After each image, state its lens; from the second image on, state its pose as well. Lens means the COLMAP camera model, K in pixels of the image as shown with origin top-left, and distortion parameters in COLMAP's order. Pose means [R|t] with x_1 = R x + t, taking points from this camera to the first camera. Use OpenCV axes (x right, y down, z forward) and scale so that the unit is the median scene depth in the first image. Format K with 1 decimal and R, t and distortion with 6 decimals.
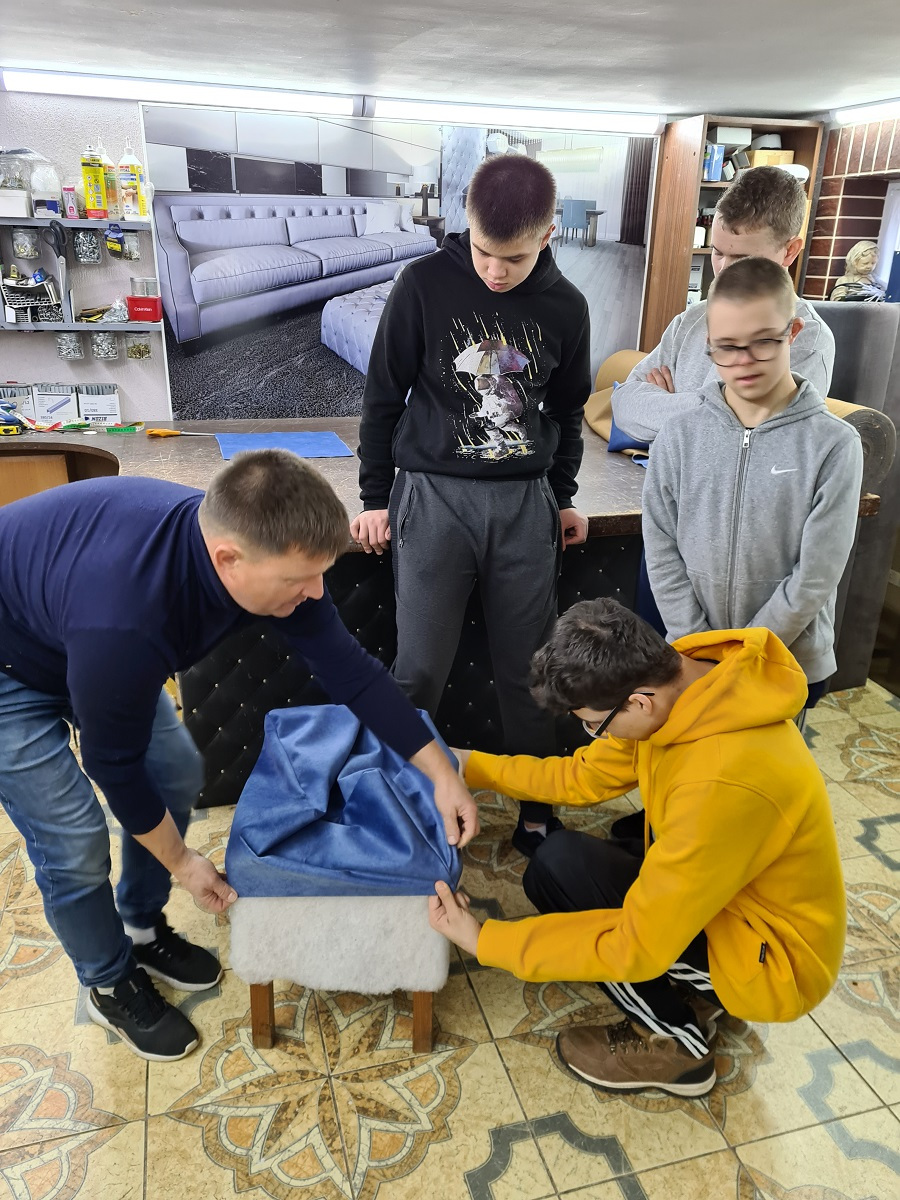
lens RADIAL K [[898.1, 0, 447.0], [0, 898.1, 605.3], [0, 0, 1]] dist [0.063492, -0.050566]
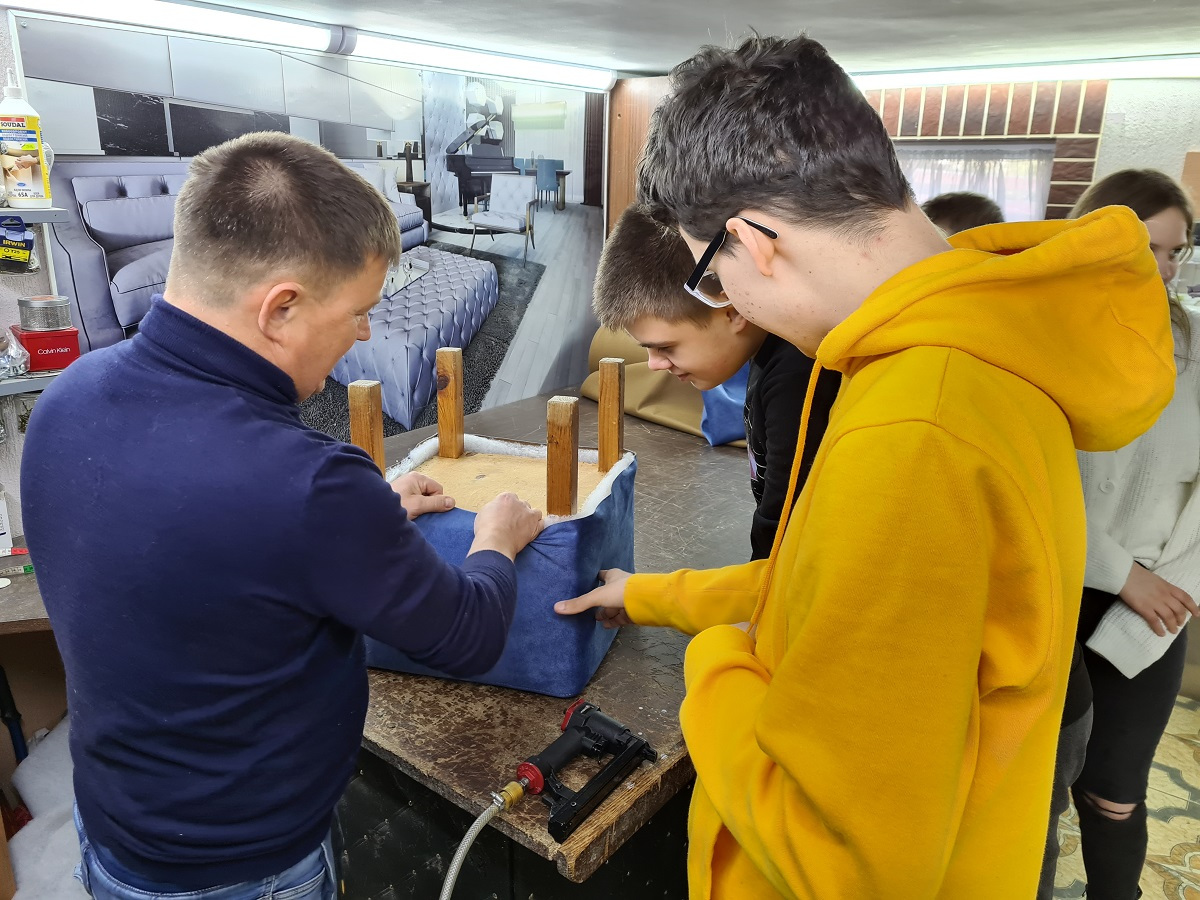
lens RADIAL K [[898.1, 0, 595.4], [0, 898.1, 453.2], [0, 0, 1]] dist [0.063492, -0.050566]
pose [[0.802549, -0.186867, 0.566564, -0.401809], [0.220395, 0.975364, 0.009507, -0.190972], [-0.554383, 0.117238, 0.823963, 0.332216]]
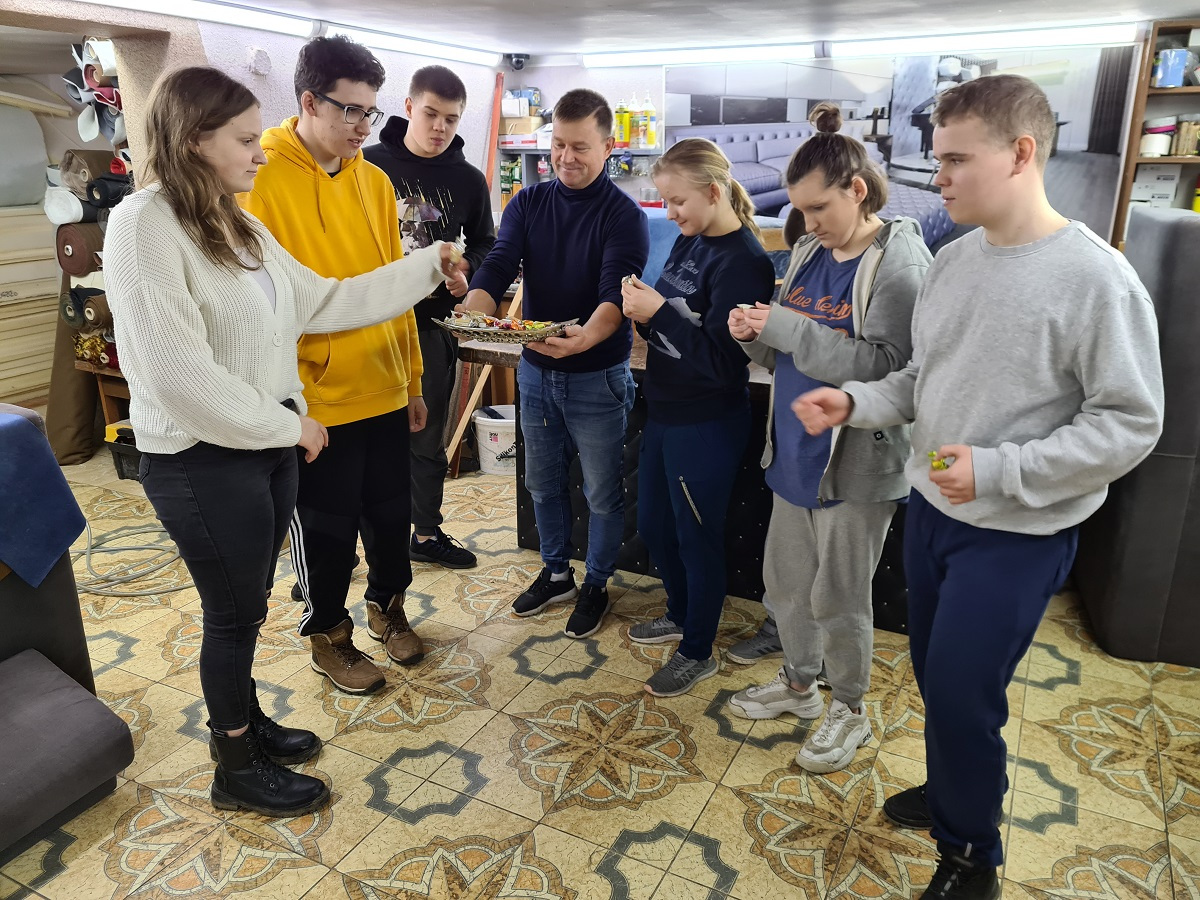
lens RADIAL K [[892.8, 0, 606.2], [0, 892.8, 434.8], [0, 0, 1]] dist [0.045638, -0.031685]
pose [[0.731821, 0.184528, -0.656040, 0.576762], [-0.237135, 0.971438, 0.008715, 0.005246], [0.638910, 0.149192, 0.754676, -0.007164]]
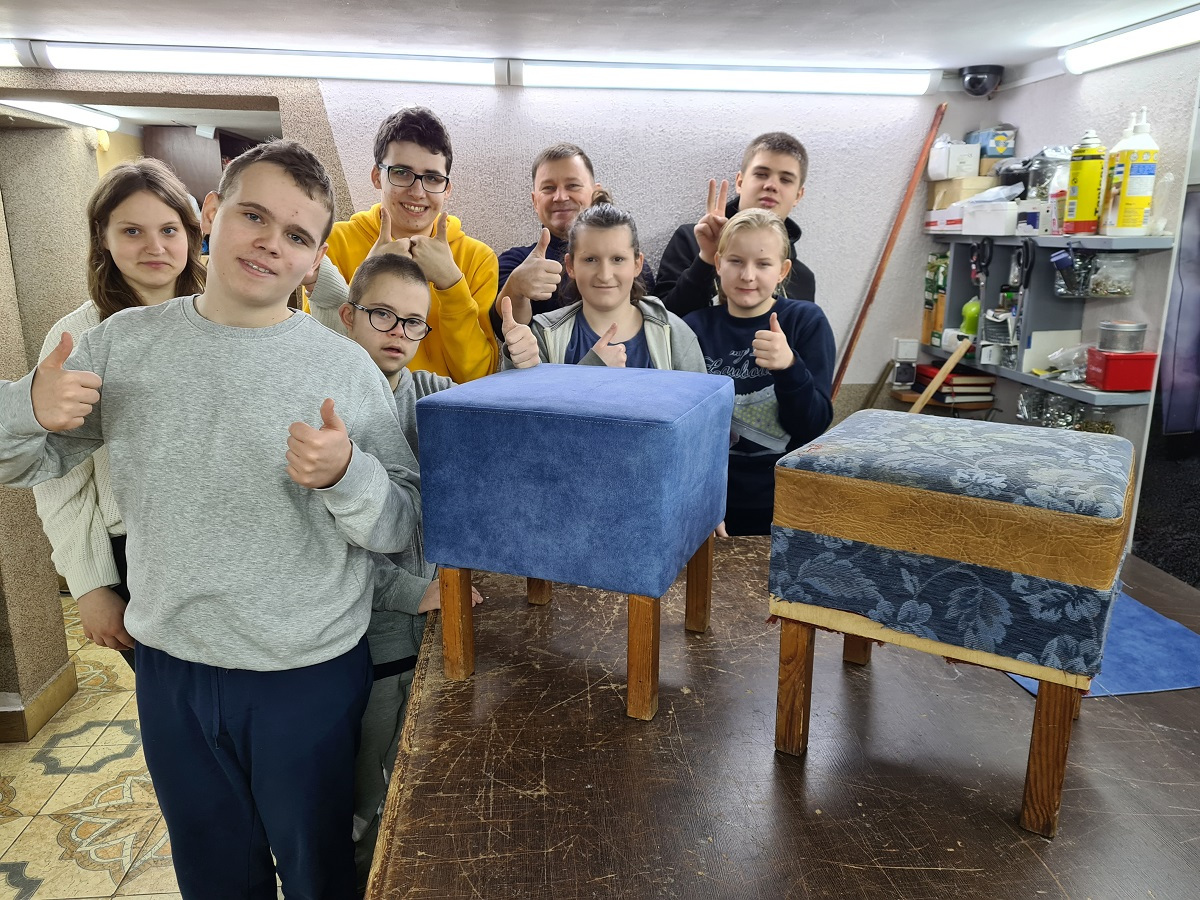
lens RADIAL K [[900.5, 0, 603.2], [0, 900.5, 452.3], [0, 0, 1]] dist [0.059560, -0.046085]
pose [[-0.183127, 0.215814, -0.959108, 0.340029], [-0.374118, 0.886902, 0.270998, -0.319117], [0.909121, 0.408447, -0.081676, 0.769241]]
